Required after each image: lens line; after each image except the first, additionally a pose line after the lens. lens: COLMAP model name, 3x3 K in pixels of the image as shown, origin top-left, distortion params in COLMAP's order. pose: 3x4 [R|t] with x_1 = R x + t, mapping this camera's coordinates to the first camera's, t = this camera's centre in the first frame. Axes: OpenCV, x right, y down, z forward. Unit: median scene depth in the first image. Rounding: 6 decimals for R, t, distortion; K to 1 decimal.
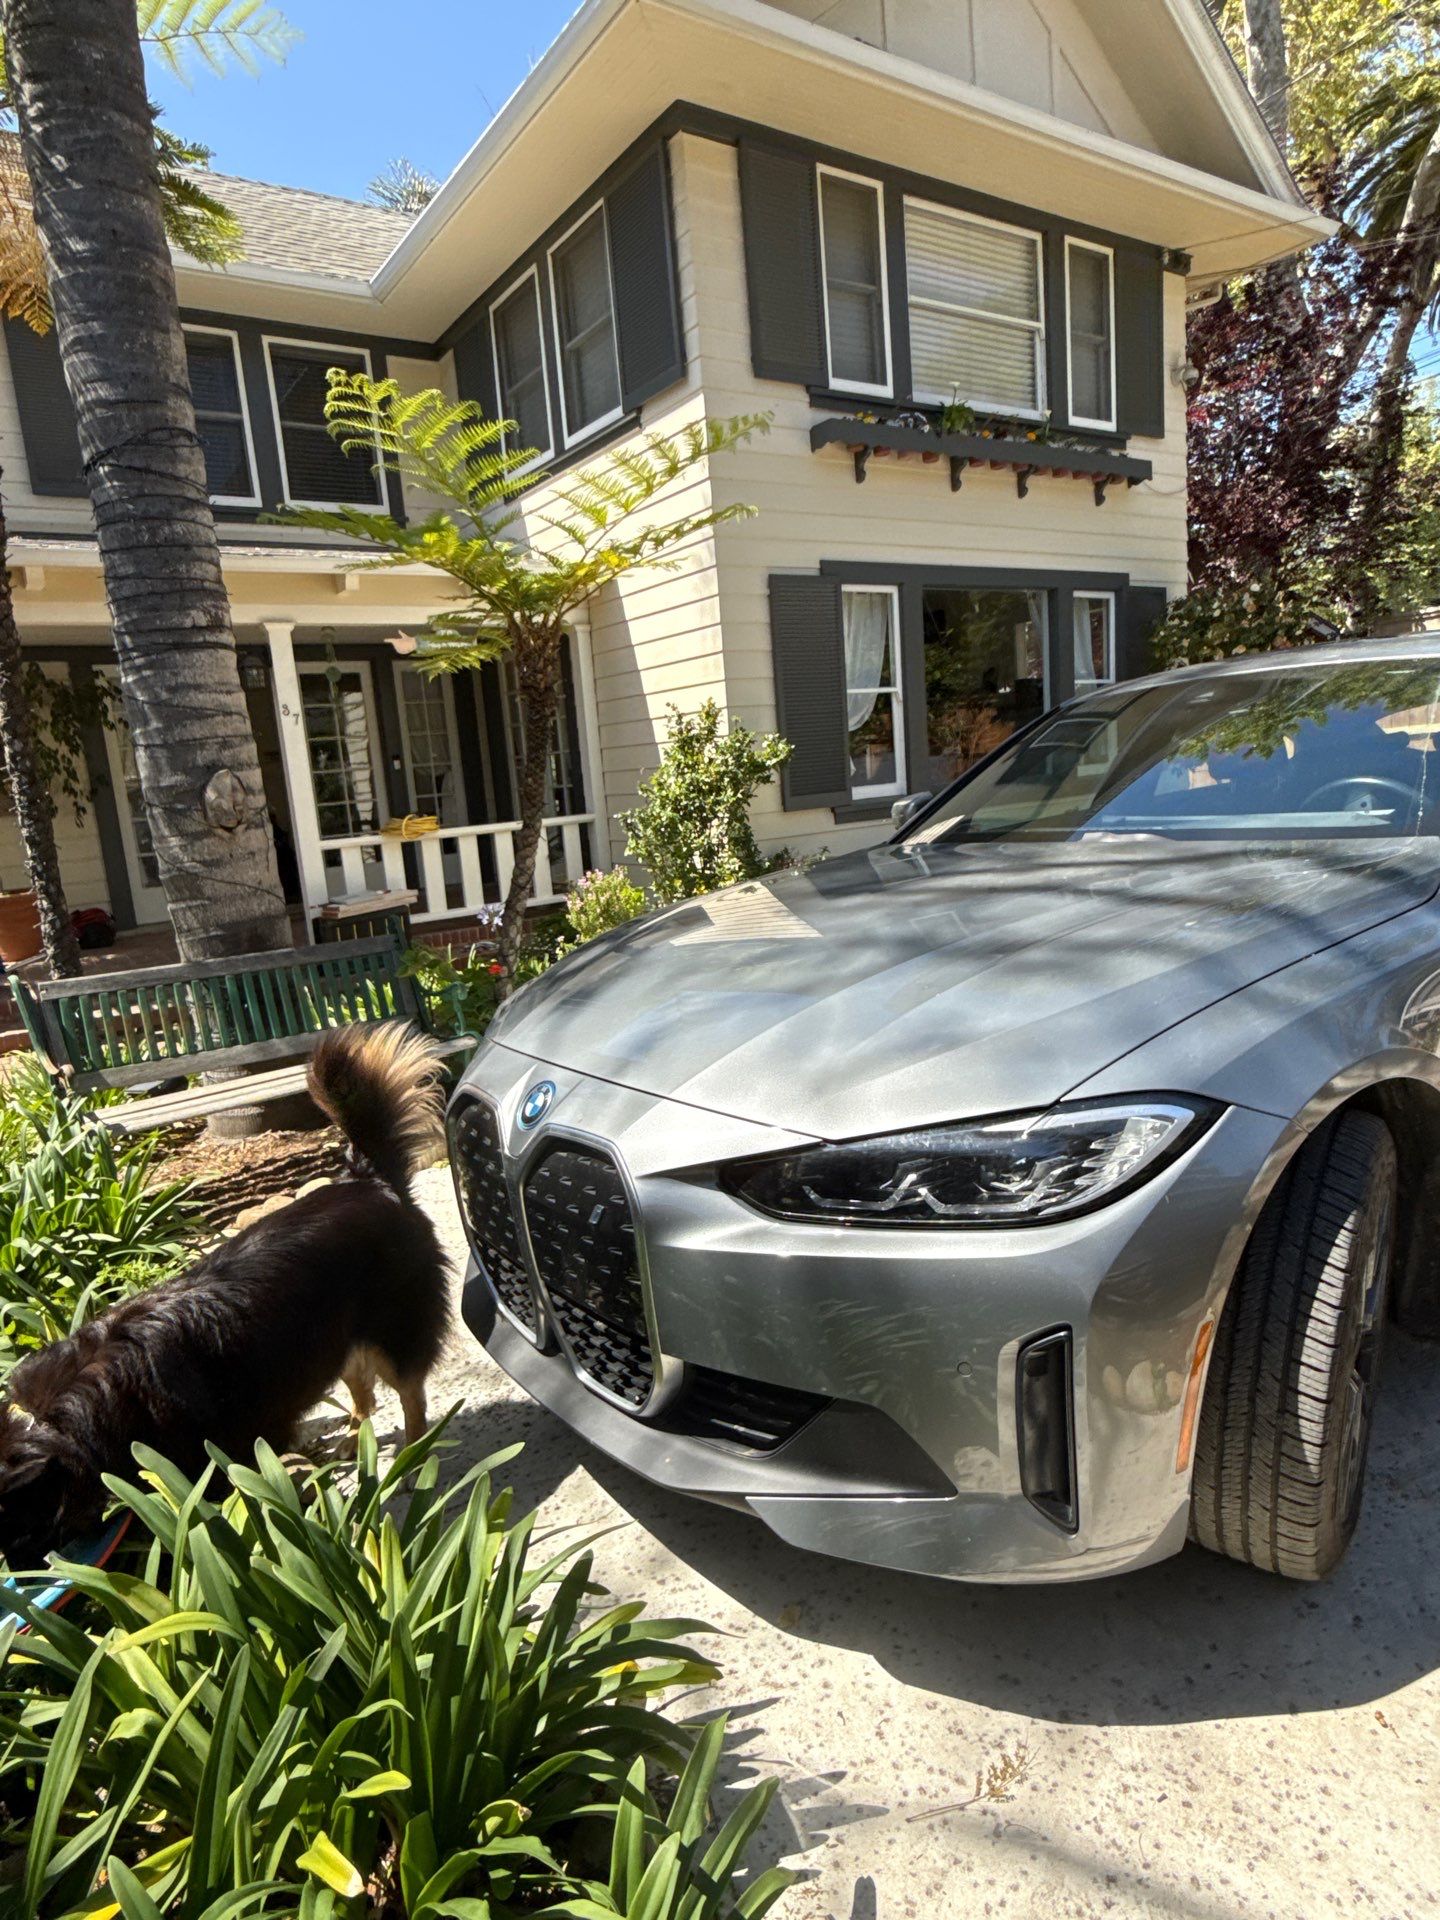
lens RADIAL K [[1115.4, 0, 719.2], [0, 1115.4, 959.2], [0, 0, 1]] dist [-0.000328, 0.000103]
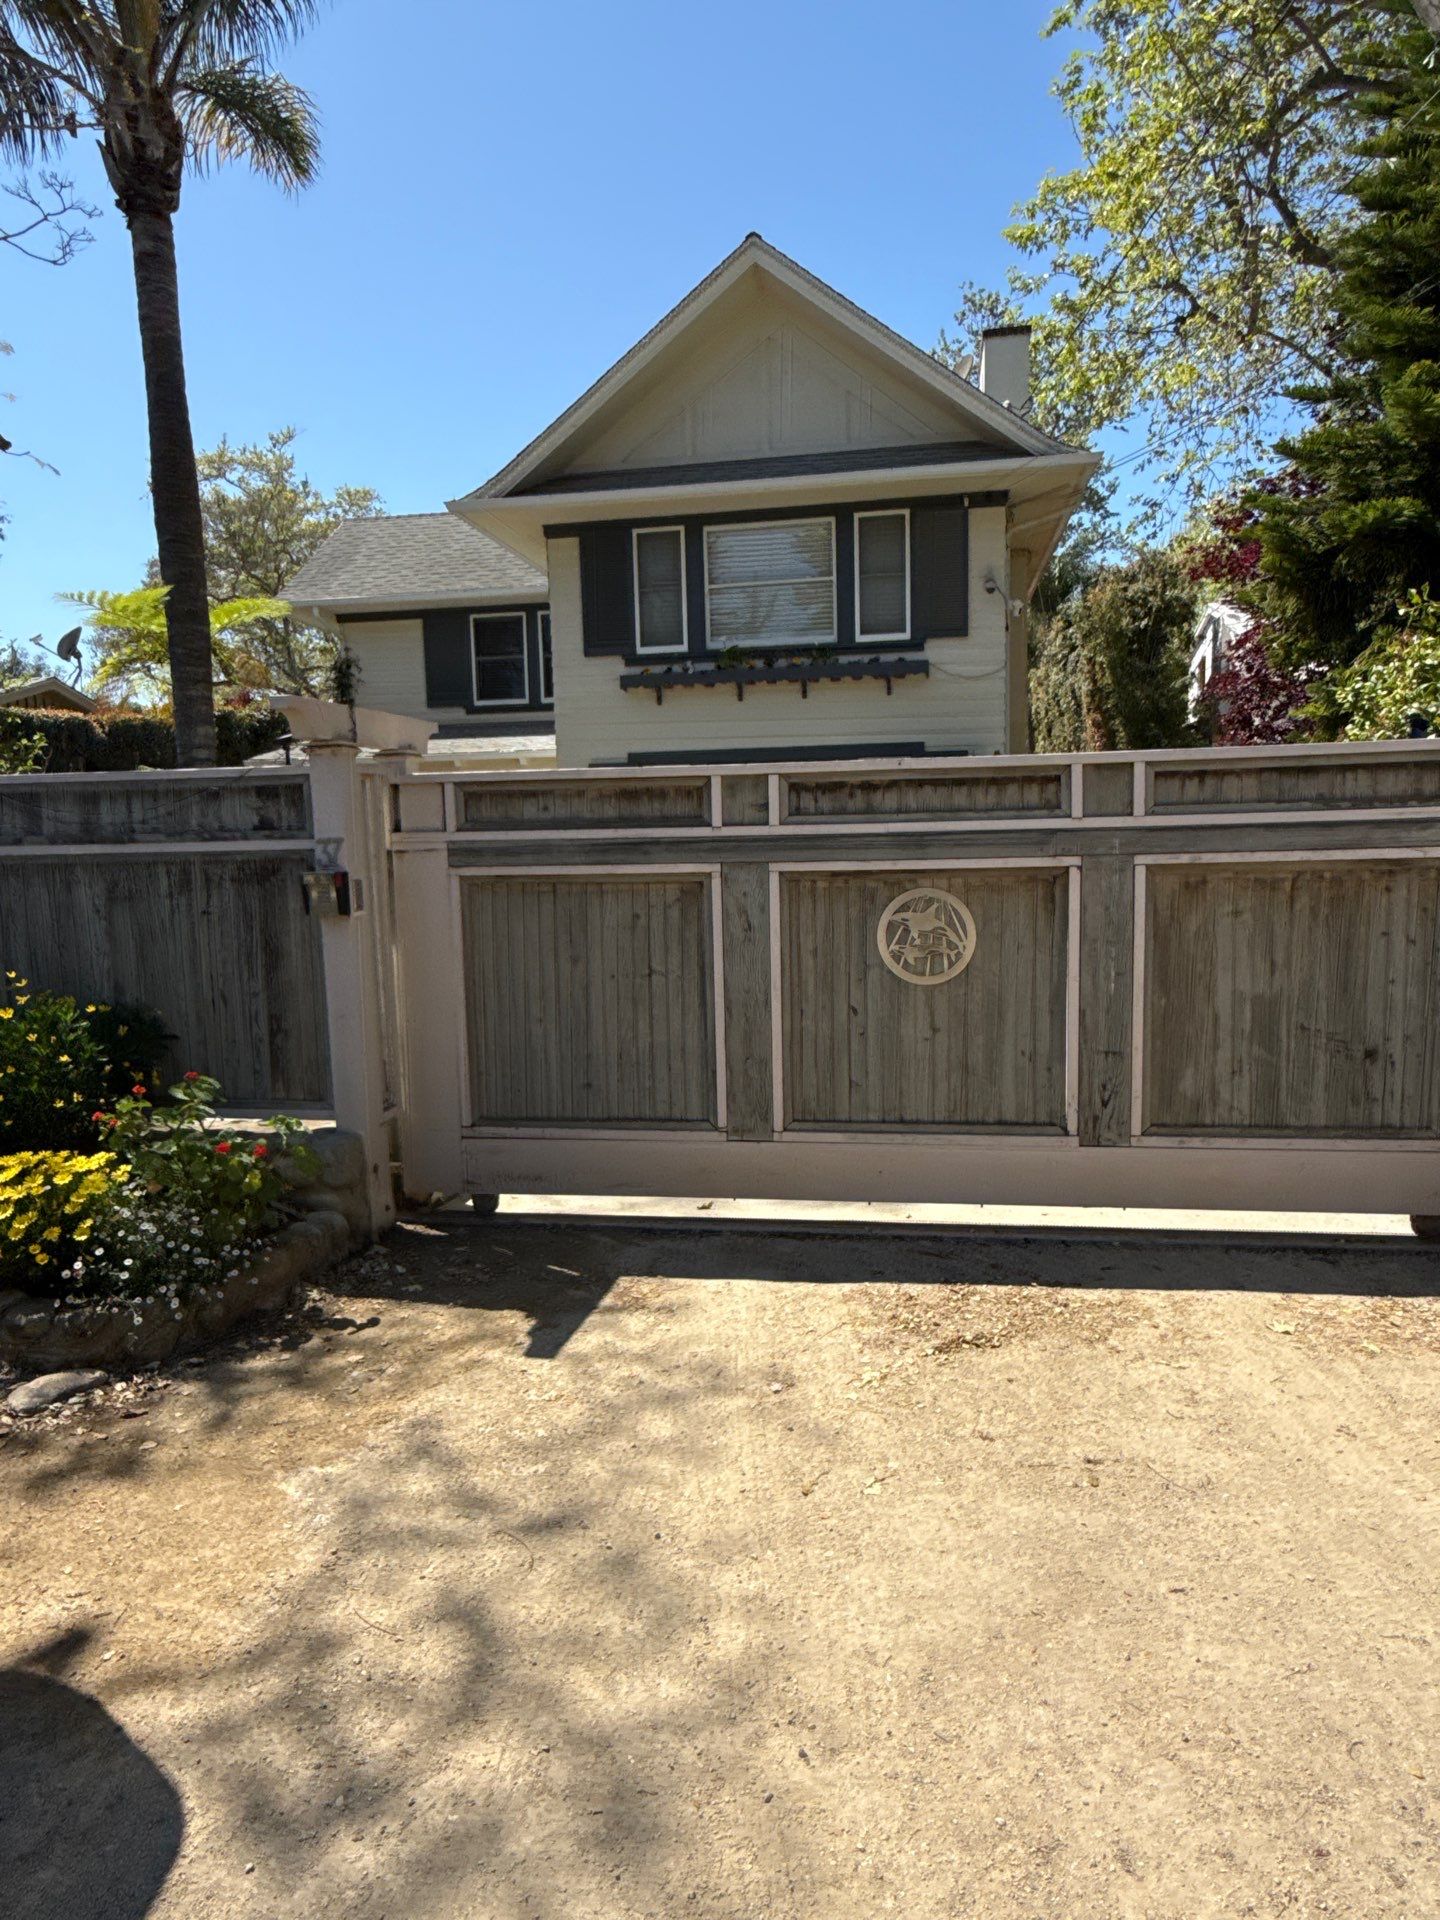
lens RADIAL K [[1115.4, 0, 719.7], [0, 1115.4, 960.1], [0, 0, 1]] dist [-0.000328, 0.000103]
pose [[0.728378, 0.135133, -0.671718, 1.215484], [-0.149736, 0.988055, 0.036406, -0.115716], [0.668614, 0.074063, 0.739912, -0.118716]]
